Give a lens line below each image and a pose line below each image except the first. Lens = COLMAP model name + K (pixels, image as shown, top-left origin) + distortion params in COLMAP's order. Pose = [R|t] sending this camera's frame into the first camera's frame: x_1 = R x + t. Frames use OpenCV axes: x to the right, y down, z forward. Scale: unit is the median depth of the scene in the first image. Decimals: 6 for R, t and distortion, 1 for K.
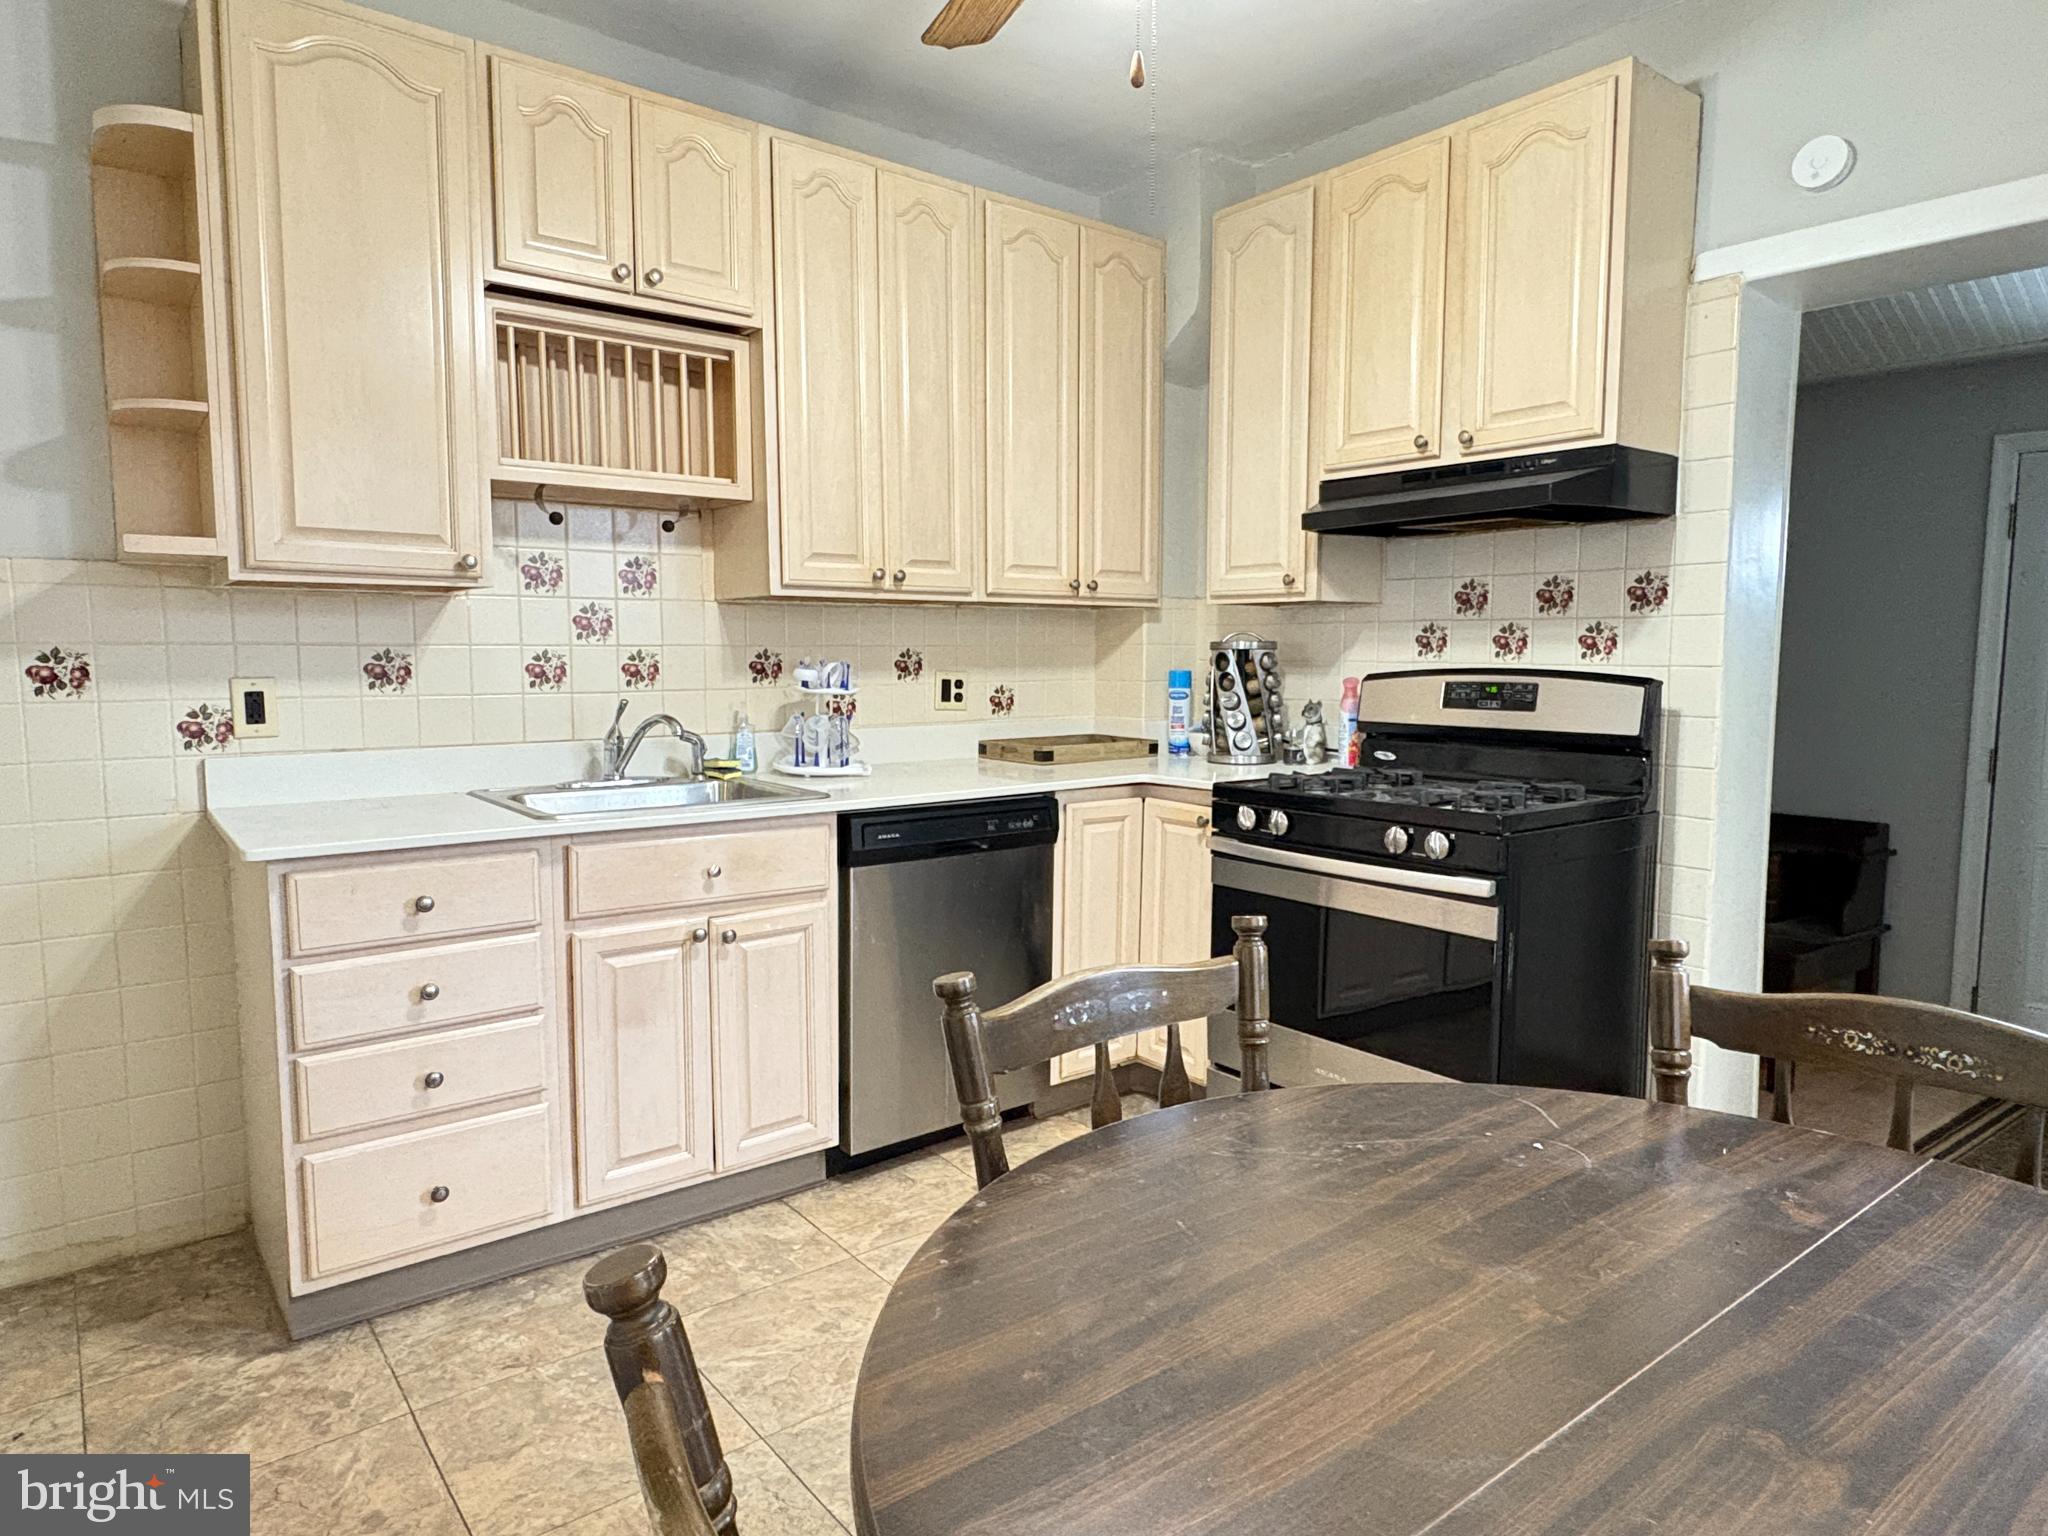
lens RADIAL K [[1219.3, 0, 1021.0], [0, 1219.3, 764.8], [0, 0, 1]] dist [0.001863, 0.001606]
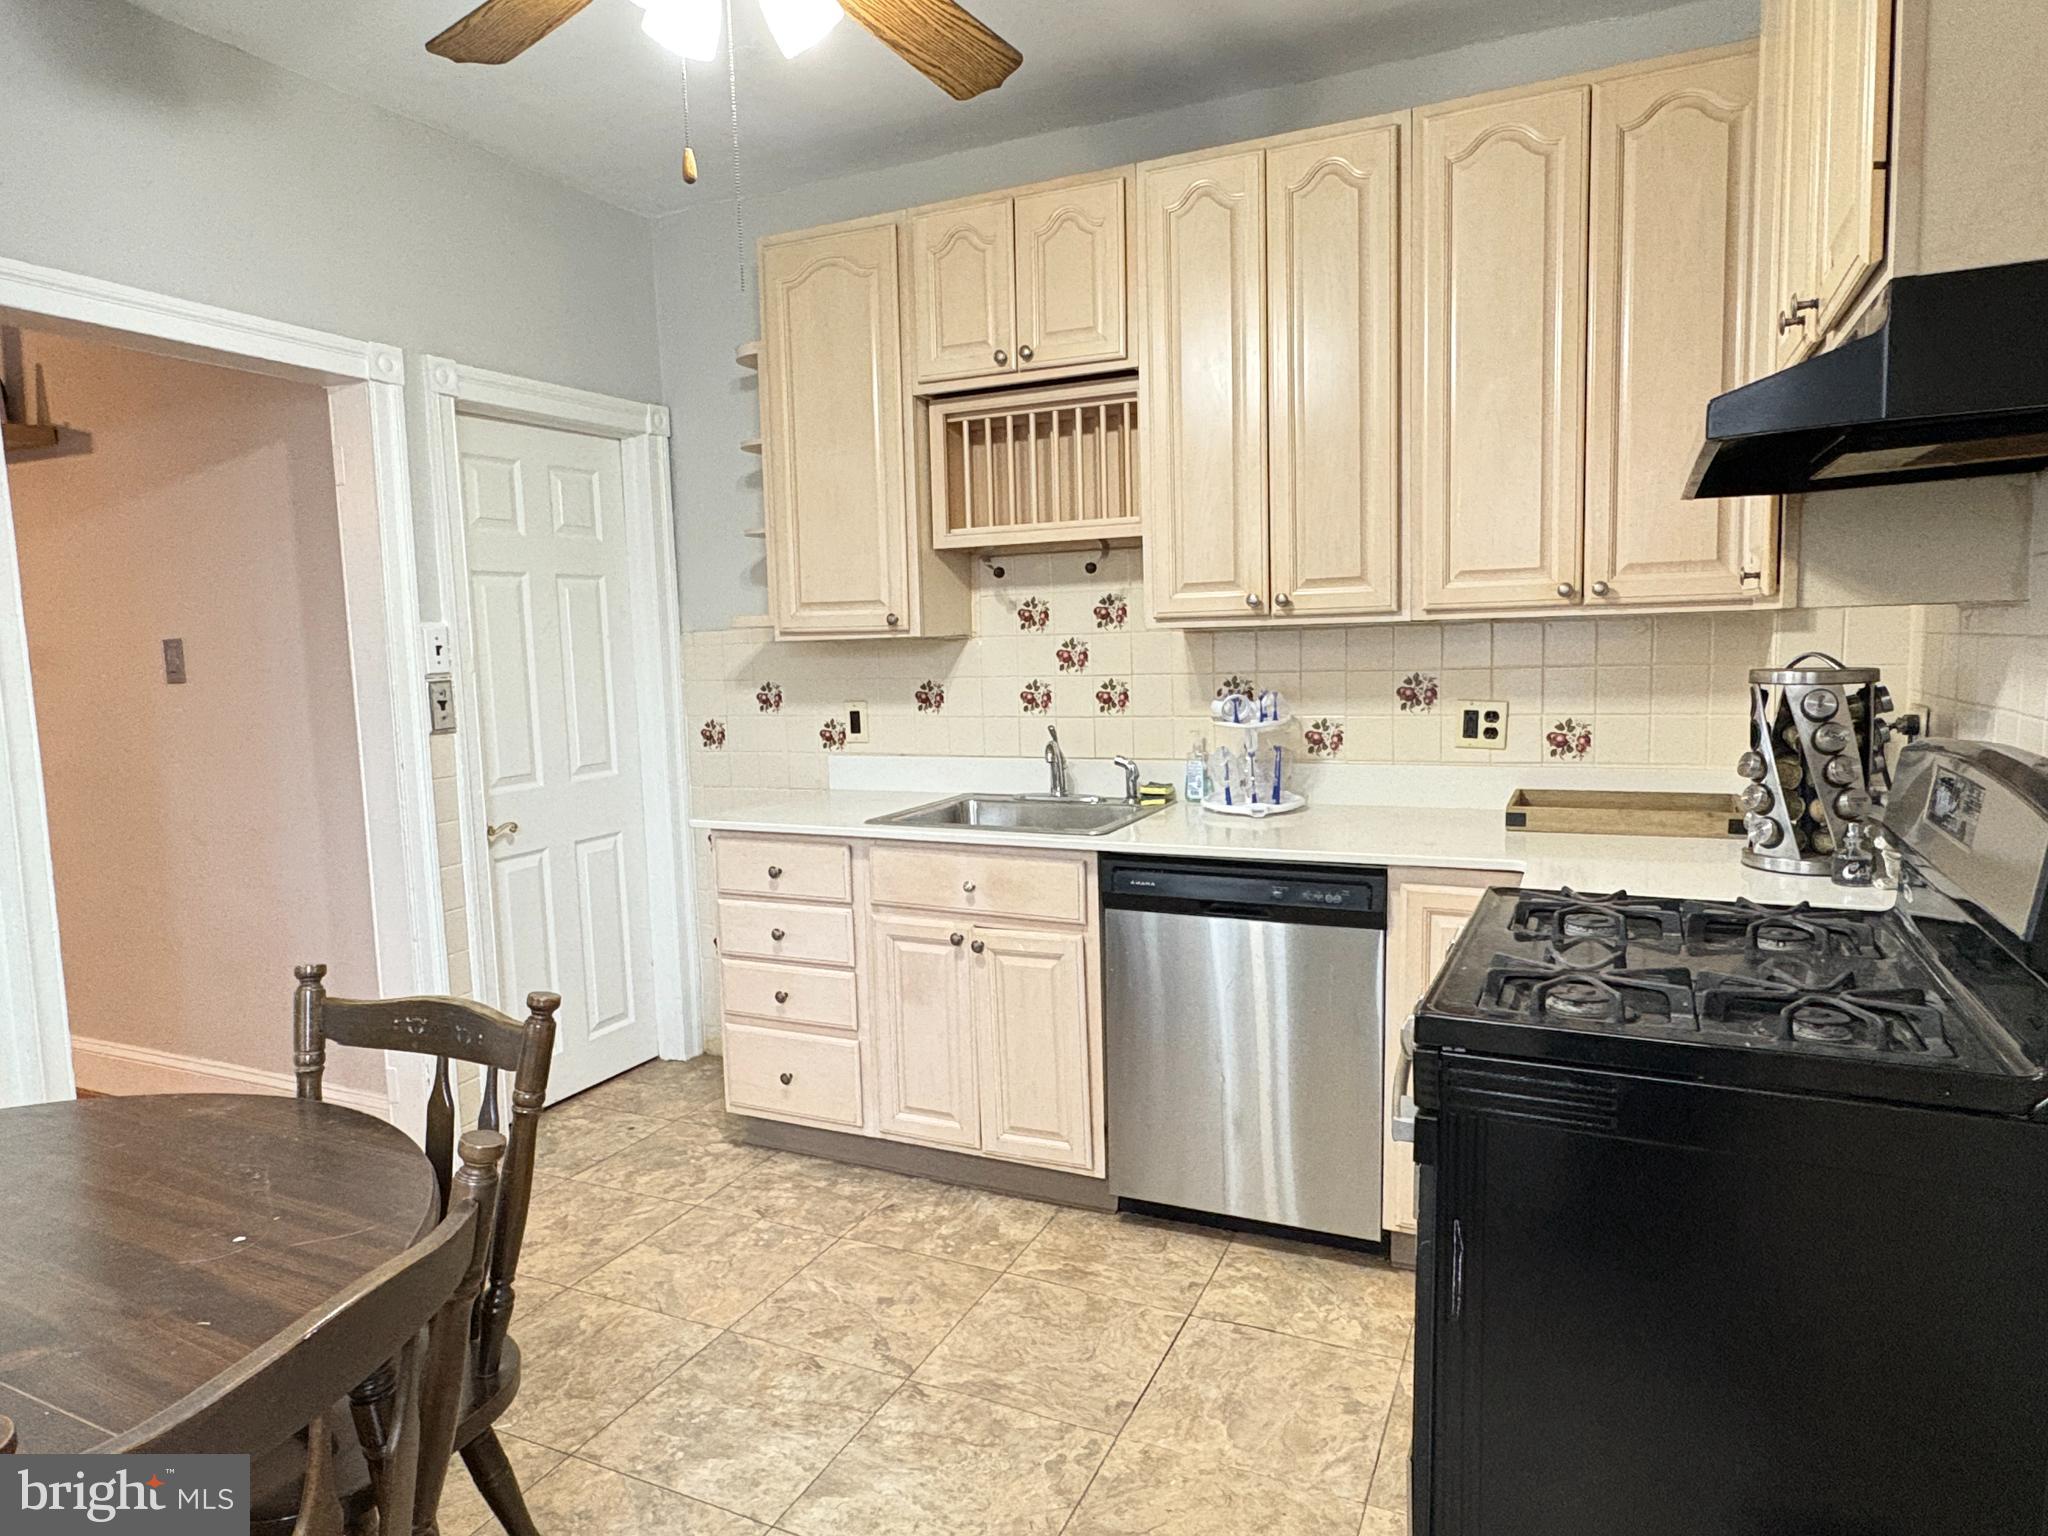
lens RADIAL K [[1238.2, 0, 1021.7], [0, 1238.2, 766.2], [0, 0, 1]] dist [-0.004309, 0.001348]
pose [[0.445192, 0.079568, -0.891893, 0.696314], [-0.055013, 0.996593, 0.061448, -0.086211], [0.893743, 0.021709, 0.448053, 0.467527]]
